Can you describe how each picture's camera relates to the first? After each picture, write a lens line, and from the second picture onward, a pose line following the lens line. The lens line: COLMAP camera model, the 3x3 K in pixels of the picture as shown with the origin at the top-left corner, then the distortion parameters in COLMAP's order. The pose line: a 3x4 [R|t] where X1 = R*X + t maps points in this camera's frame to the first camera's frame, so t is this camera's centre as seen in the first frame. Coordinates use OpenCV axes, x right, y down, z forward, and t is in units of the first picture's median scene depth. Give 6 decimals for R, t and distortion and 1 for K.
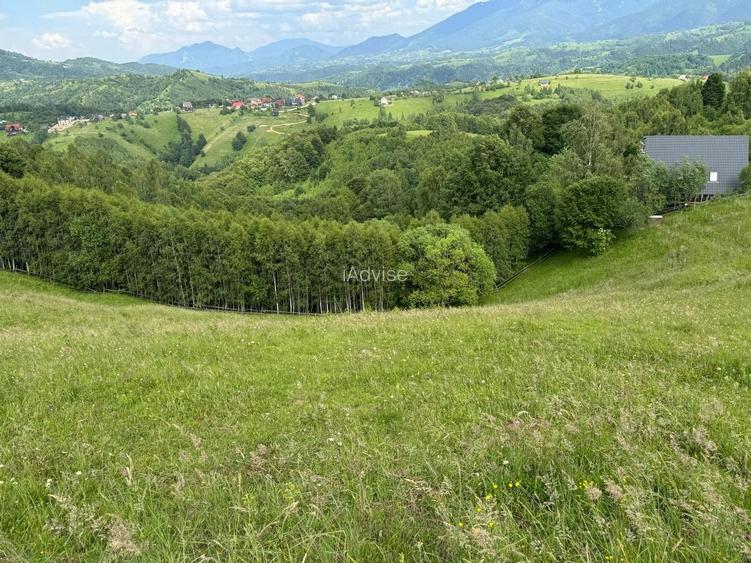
lens RADIAL K [[519.7, 0, 372.7], [0, 519.7, 281.2], [0, 0, 1]] dist [0.049362, -0.065525]
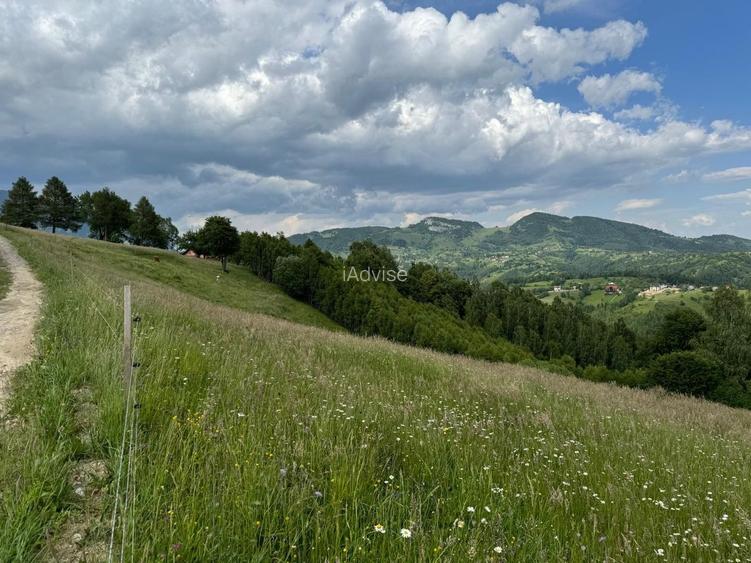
lens RADIAL K [[519.7, 0, 380.0], [0, 519.7, 275.9], [0, 0, 1]] dist [0.049362, -0.065525]
pose [[0.472140, 0.082403, -0.877664, 0.099729], [-0.358264, 0.927625, -0.105635, -0.005958], [0.805438, 0.364310, 0.467491, 0.013544]]
